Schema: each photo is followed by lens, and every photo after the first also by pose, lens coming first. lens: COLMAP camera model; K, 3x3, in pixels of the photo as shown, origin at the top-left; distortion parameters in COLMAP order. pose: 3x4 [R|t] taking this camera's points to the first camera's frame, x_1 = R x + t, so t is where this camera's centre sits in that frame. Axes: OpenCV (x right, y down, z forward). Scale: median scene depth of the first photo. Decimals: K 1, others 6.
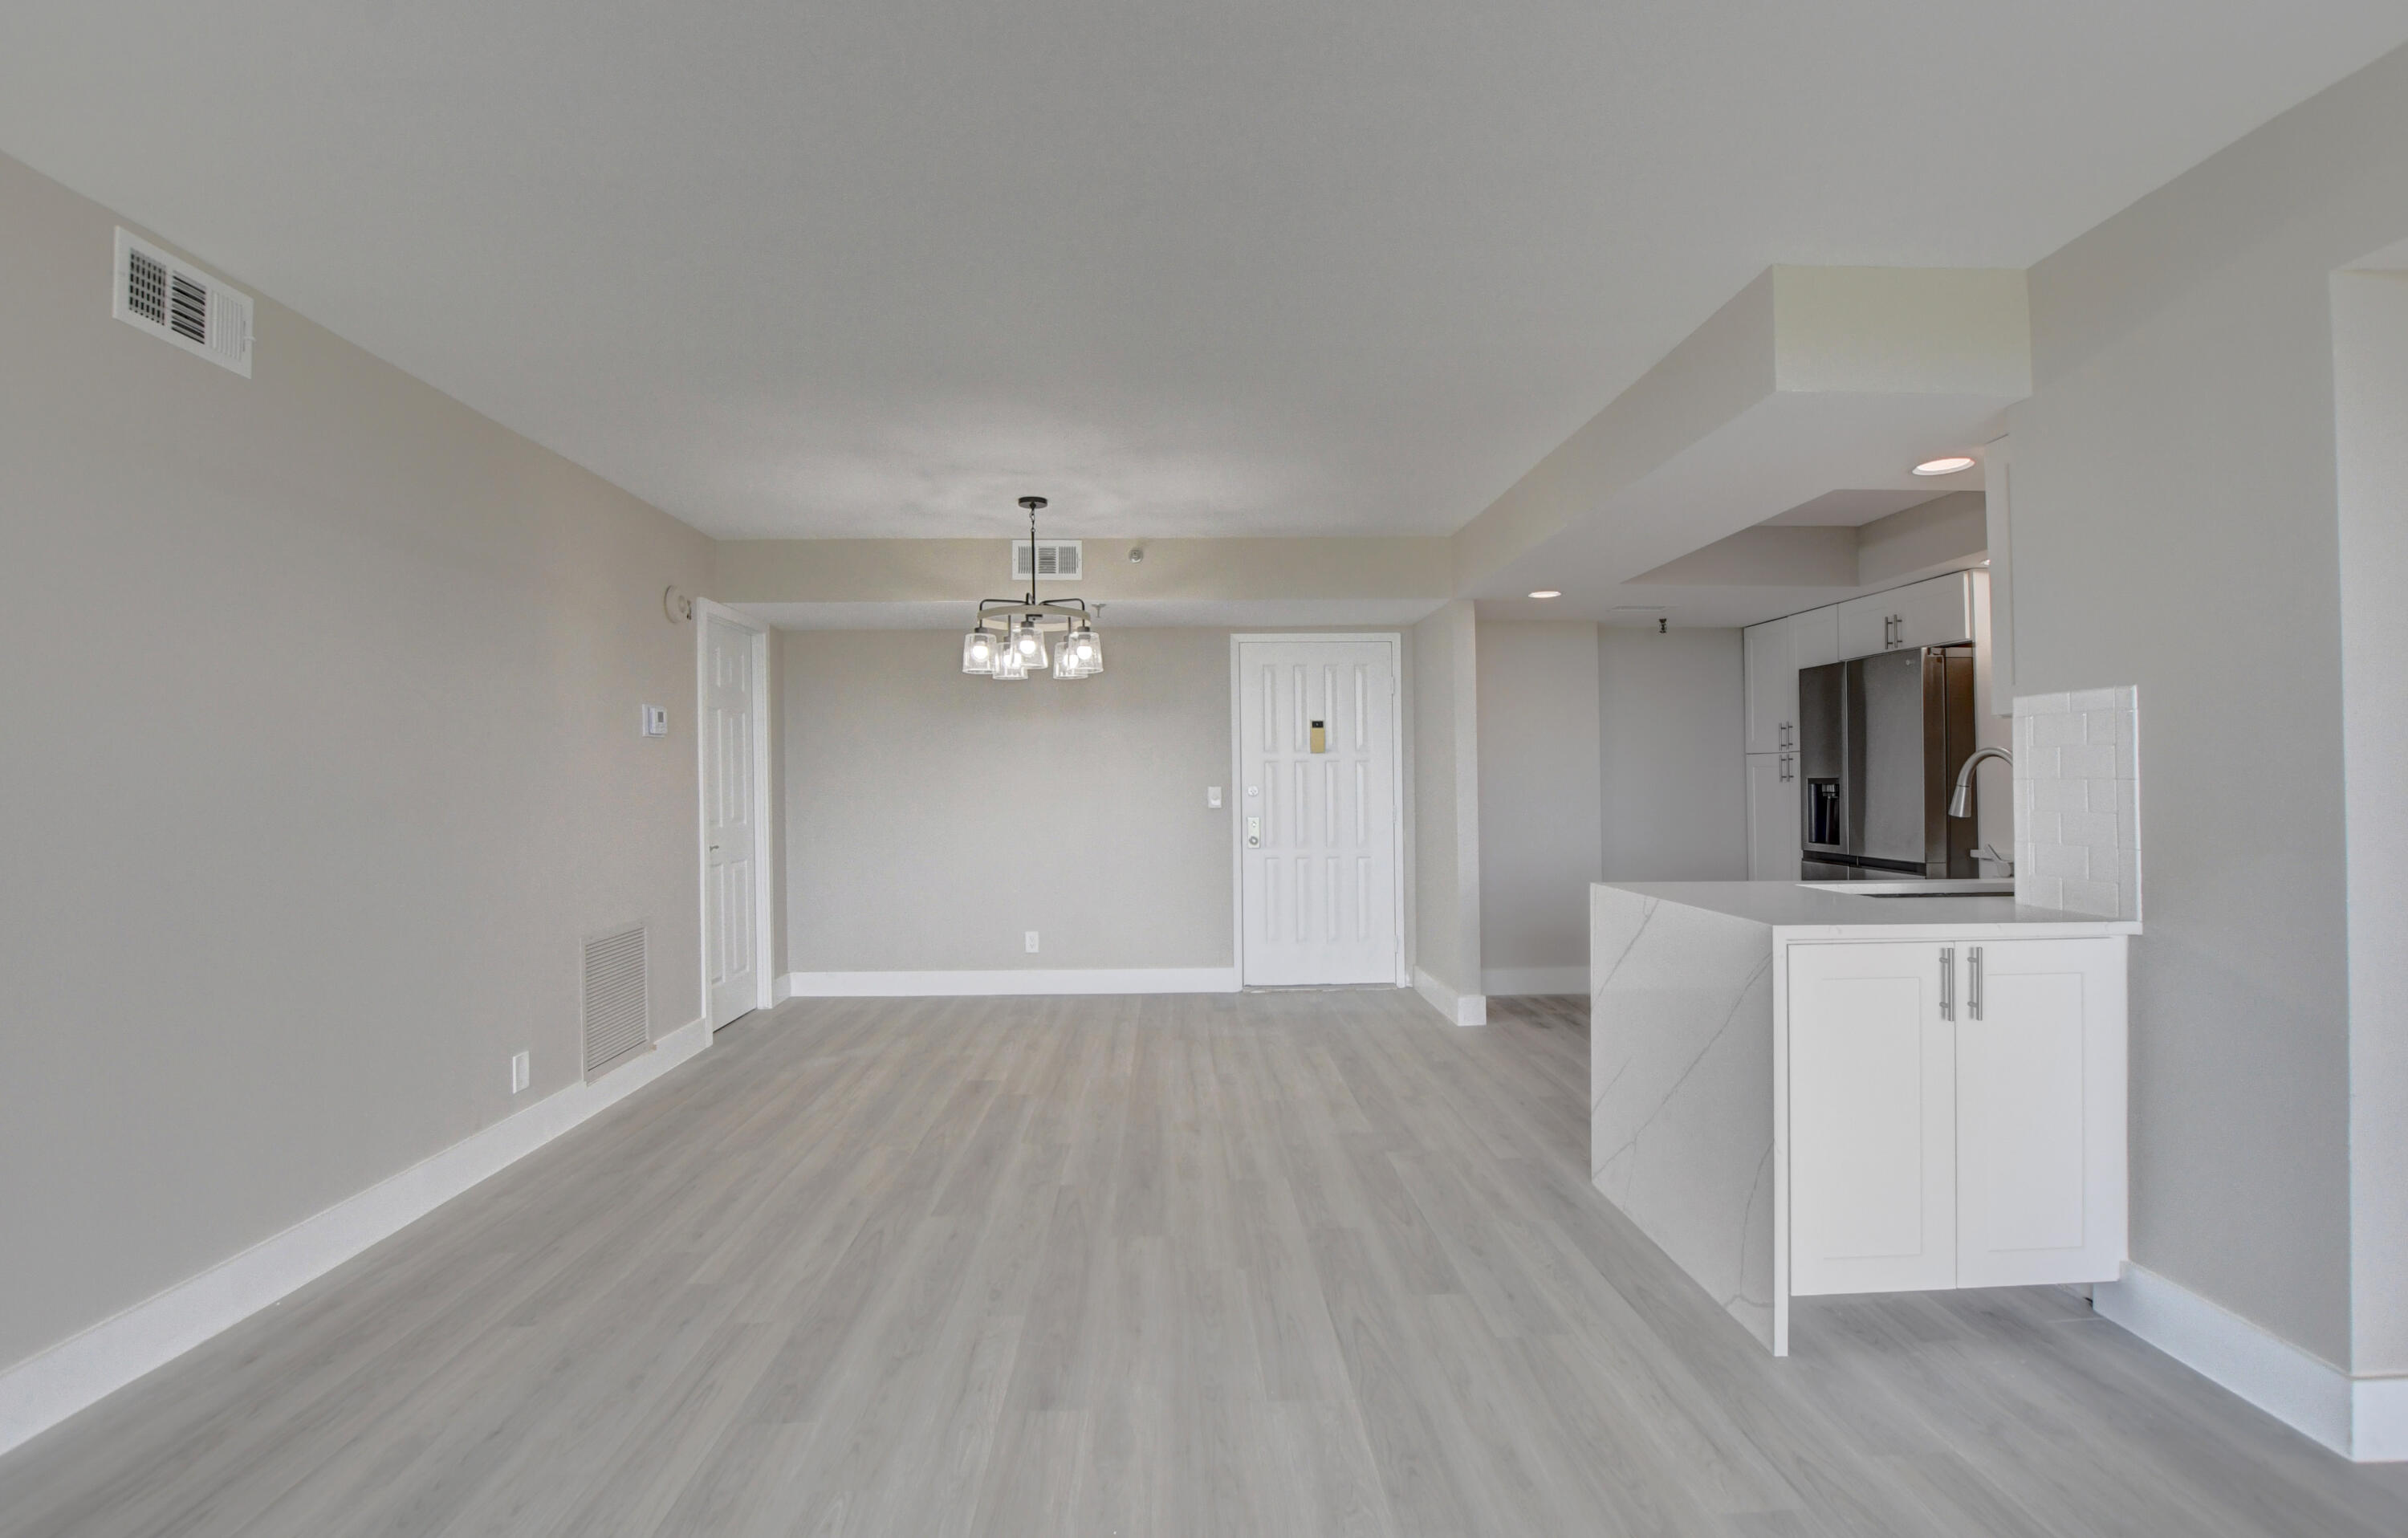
lens RADIAL K [[1060.6, 0, 1211.5], [0, 1060.6, 781.2], [0, 0, 1]] dist [-0.022961, 0.000036]
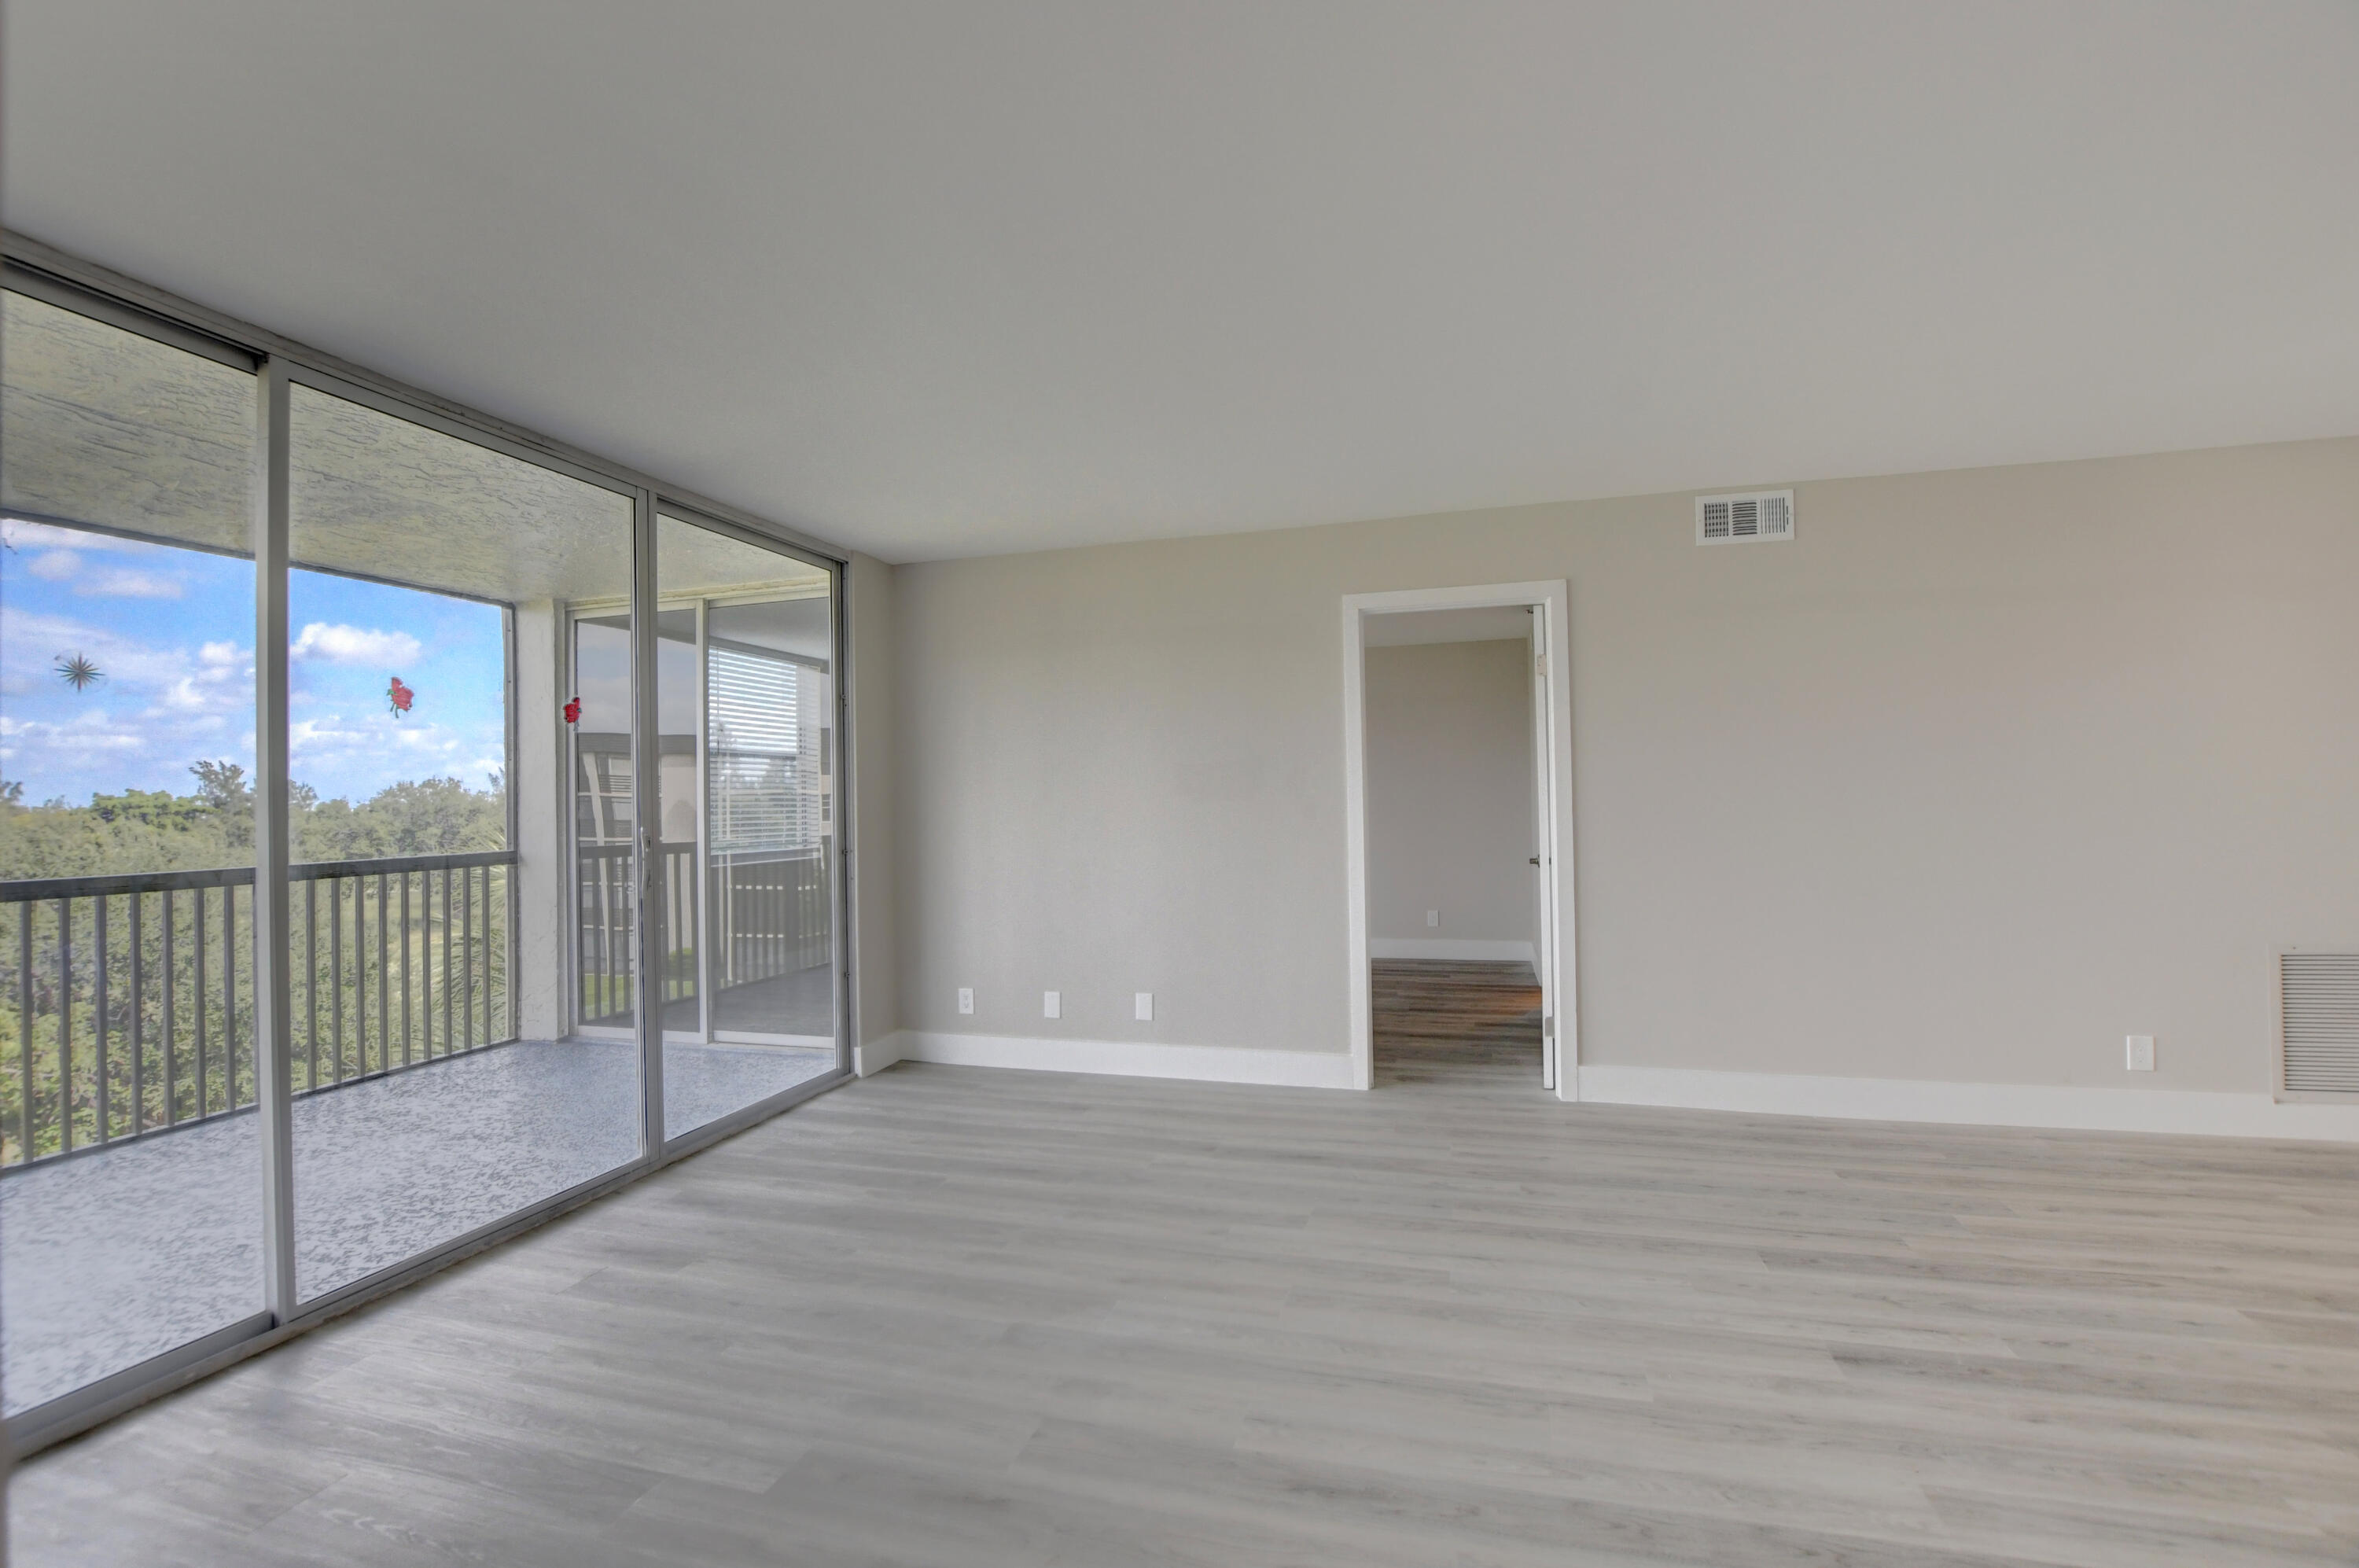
lens RADIAL K [[1040.2, 0, 1168.1], [0, 1040.2, 794.6], [0, 0, 1]] dist [-0.027563, 0.000802]
pose [[-0.303175, 0.012608, -0.952851, 0.932154], [0.026770, 0.999631, 0.004709, -0.023937], [0.952559, -0.024080, -0.303401, 0.570754]]
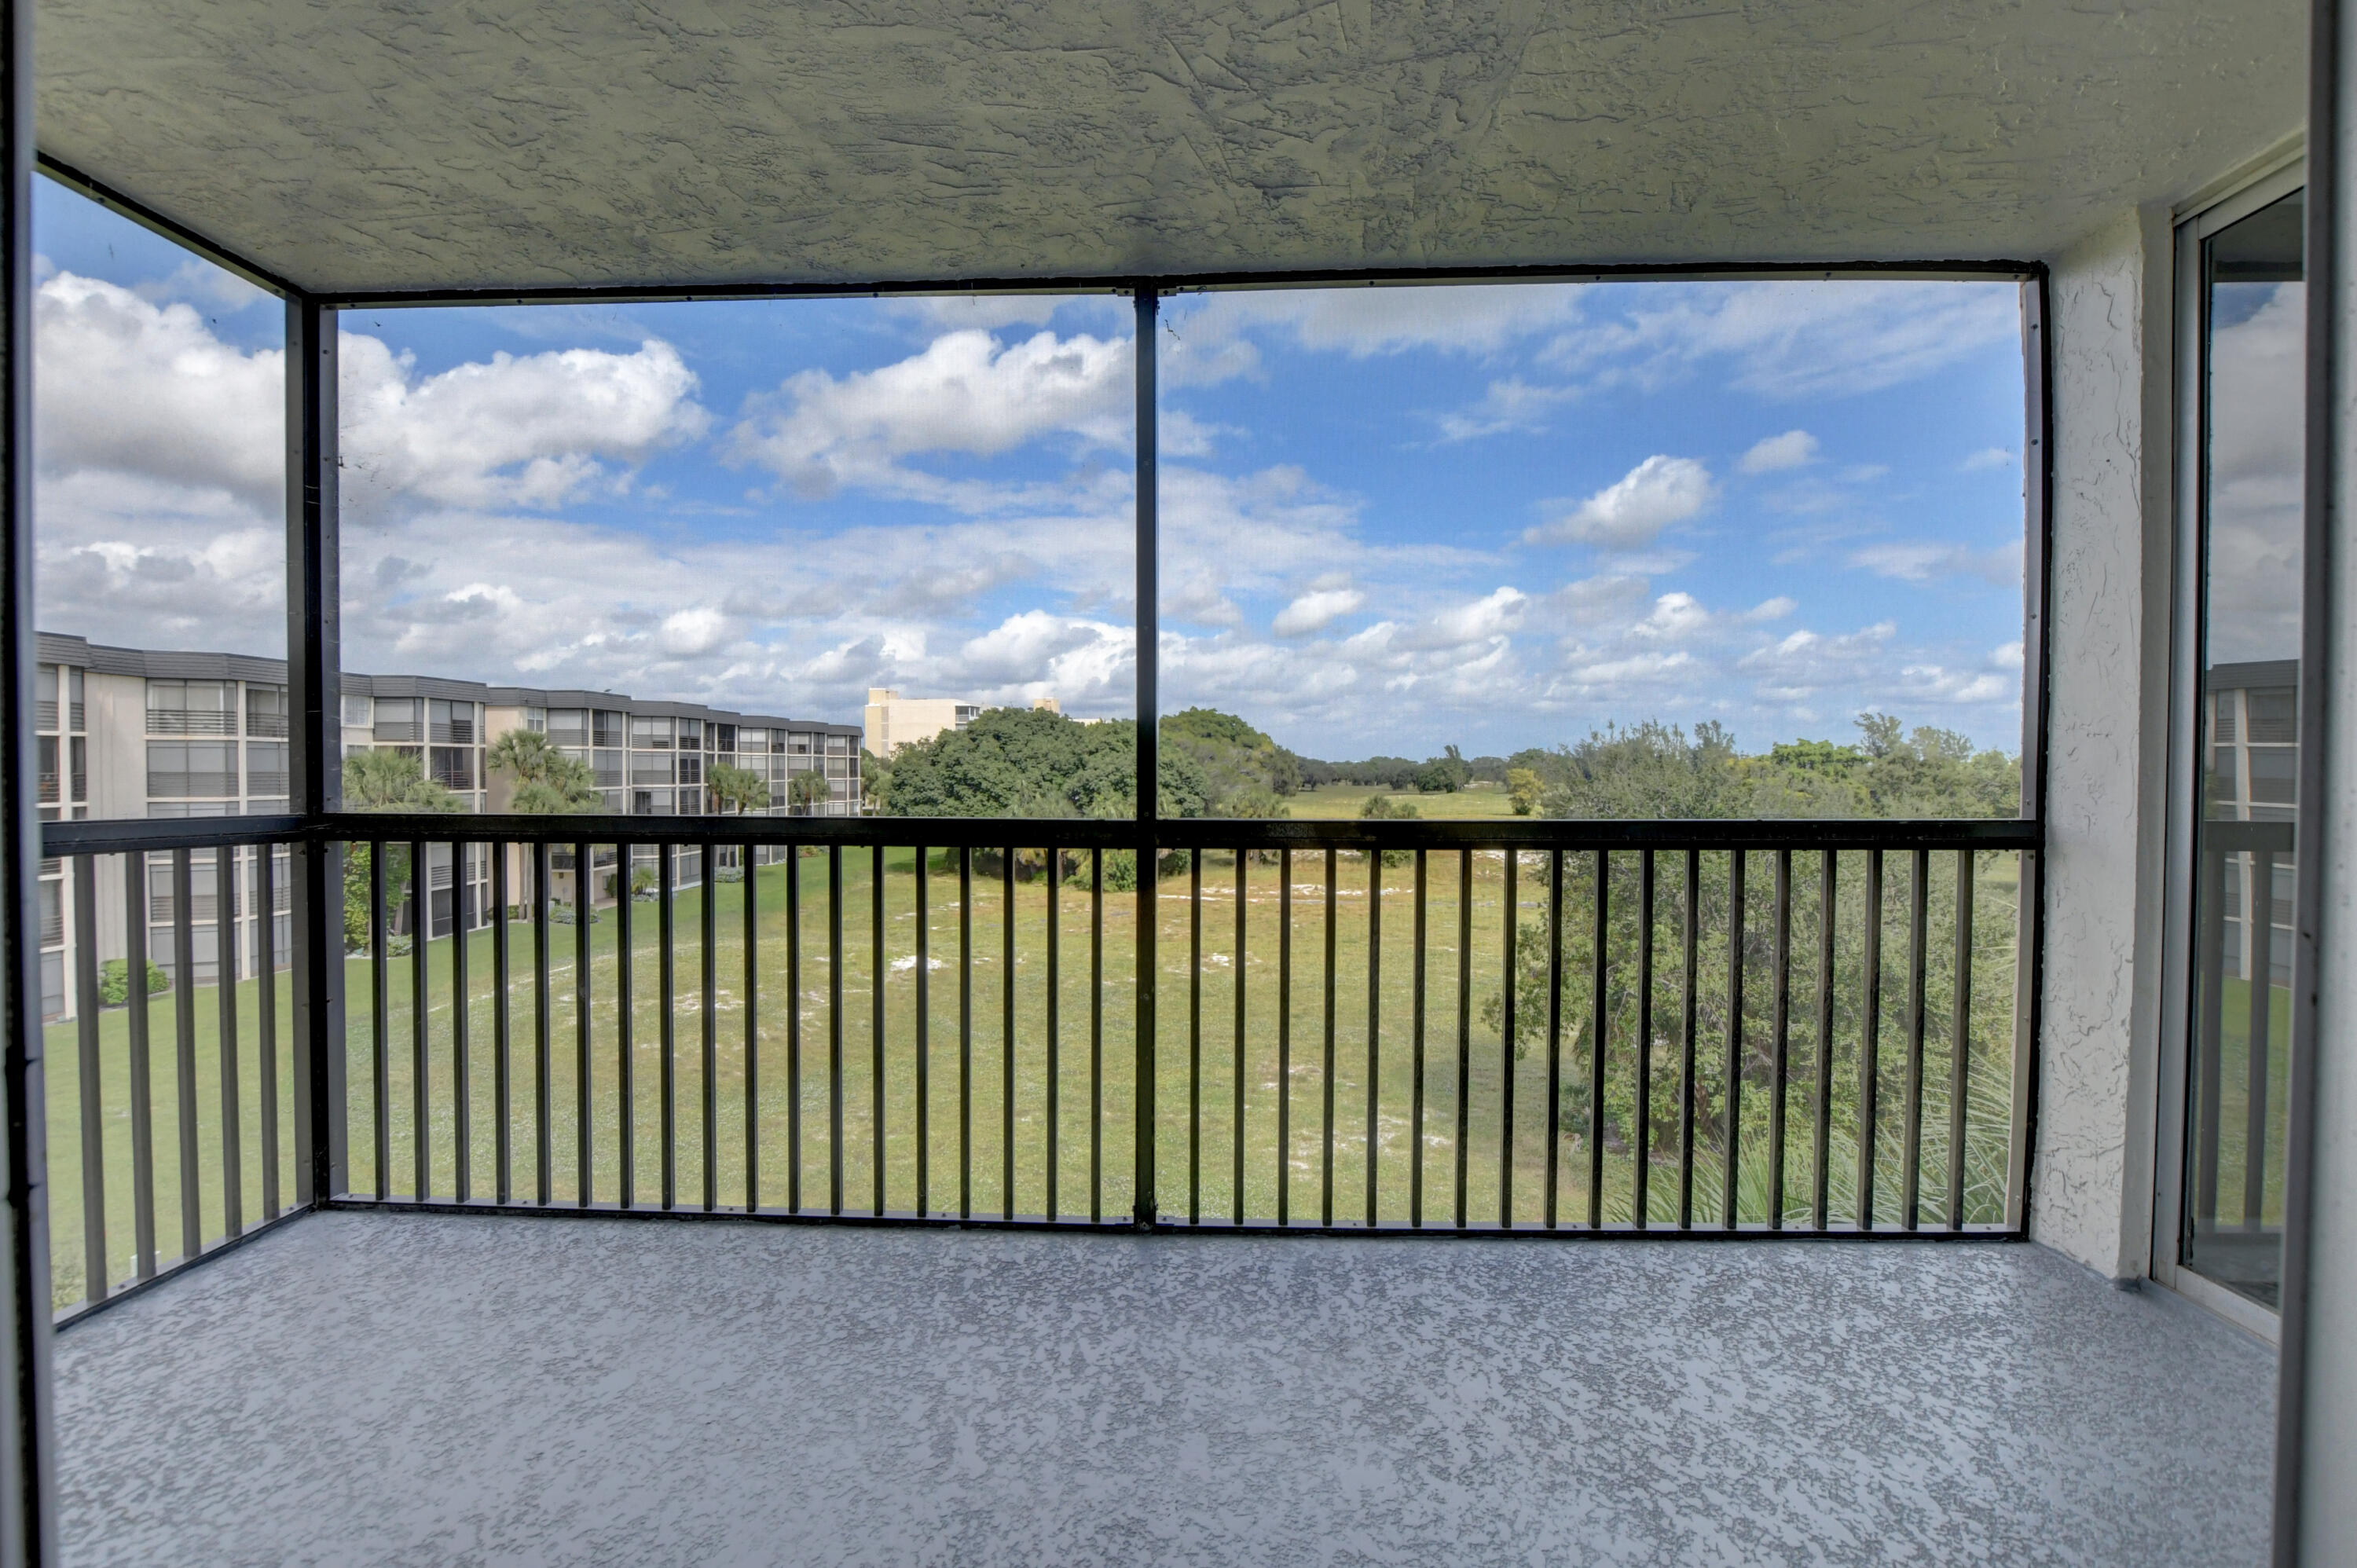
lens RADIAL K [[1095.4, 0, 1184.2], [0, 1095.4, 777.8], [0, 0, 1]] dist [-0.024075, -0.000459]
pose [[-0.997213, 0.010263, 0.073902, -0.032836], [0.010597, 0.999935, 0.004127, 0.016795], [-0.073855, 0.004899, -0.997257, -0.369661]]
